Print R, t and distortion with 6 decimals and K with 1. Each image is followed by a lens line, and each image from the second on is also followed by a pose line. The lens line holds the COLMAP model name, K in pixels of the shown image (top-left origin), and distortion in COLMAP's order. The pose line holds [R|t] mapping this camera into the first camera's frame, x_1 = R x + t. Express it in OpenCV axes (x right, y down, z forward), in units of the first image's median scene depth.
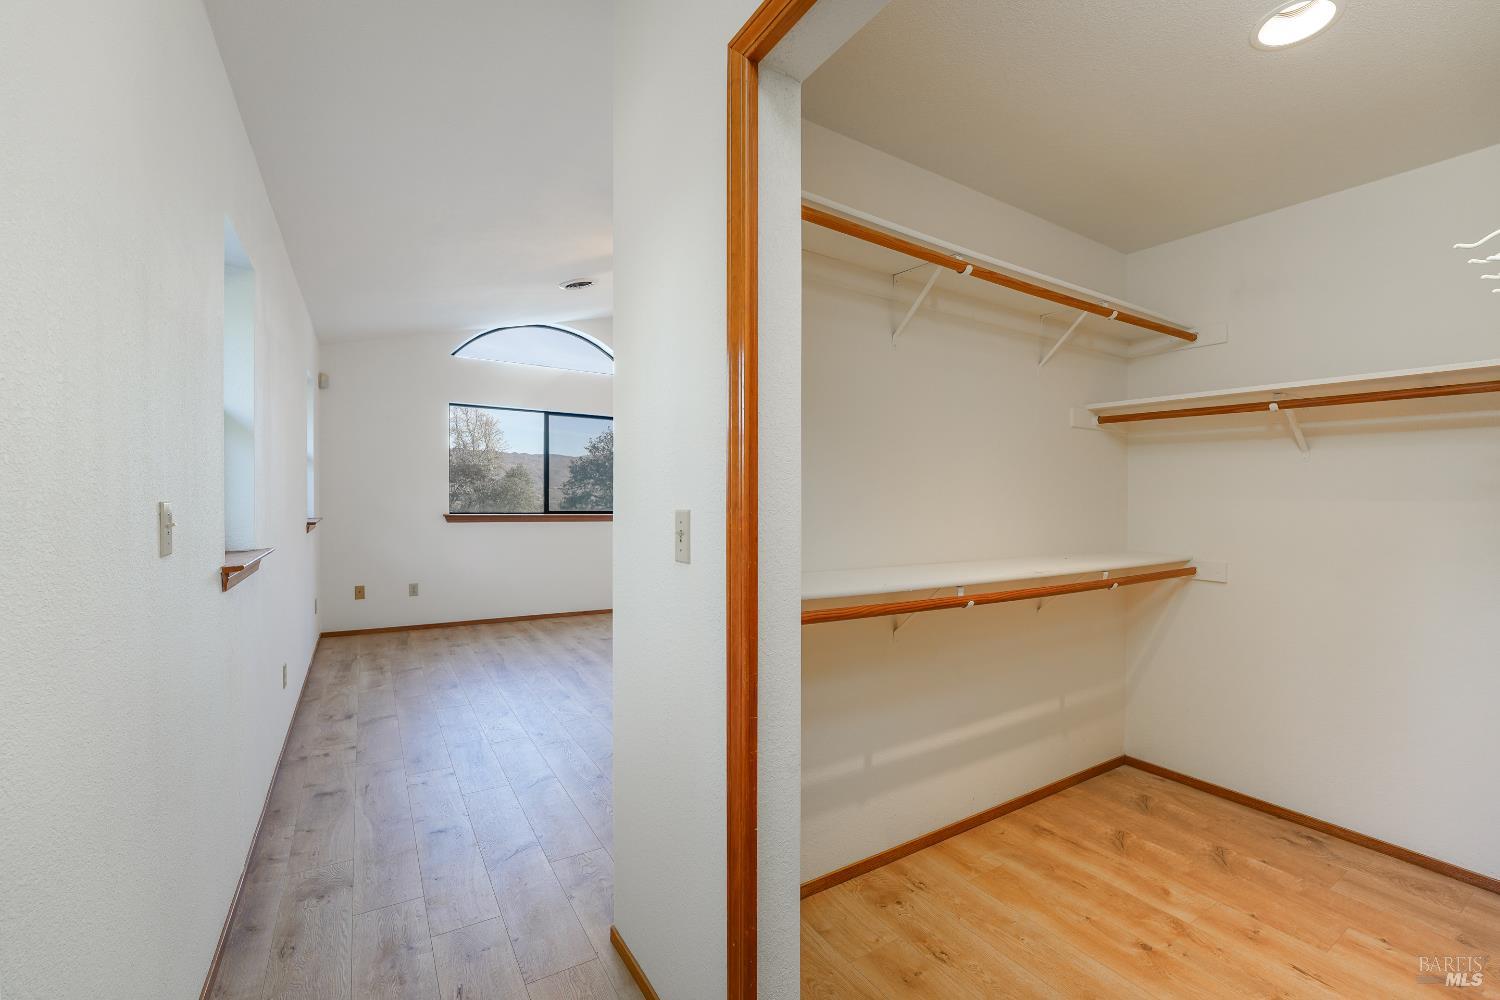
lens RADIAL K [[610.9, 0, 750.0], [0, 610.9, 500.0], [0, 0, 1]] dist [-0.018617, -0.000023]
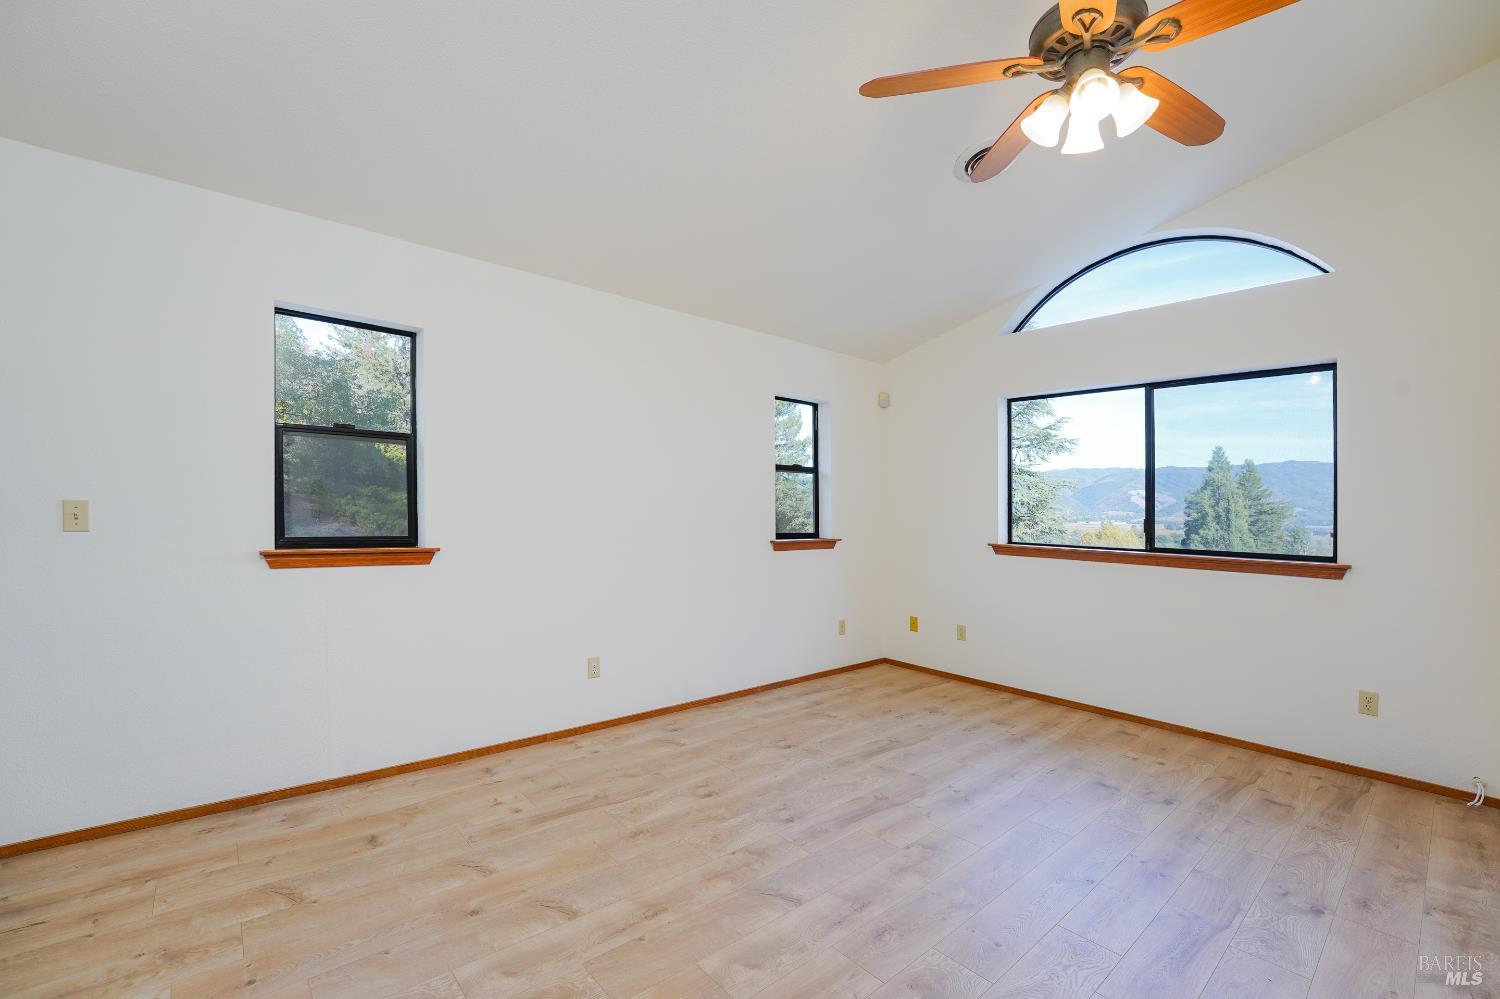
lens RADIAL K [[639.8, 0, 750.0], [0, 639.8, 499.5], [0, 0, 1]] dist [0.001696, 0.000011]
pose [[0.157598, -0.019995, -0.987301, 0.325534], [-0.022568, 0.999461, -0.023844, -0.007714], [0.987245, 0.026039, 0.157062, 0.702763]]
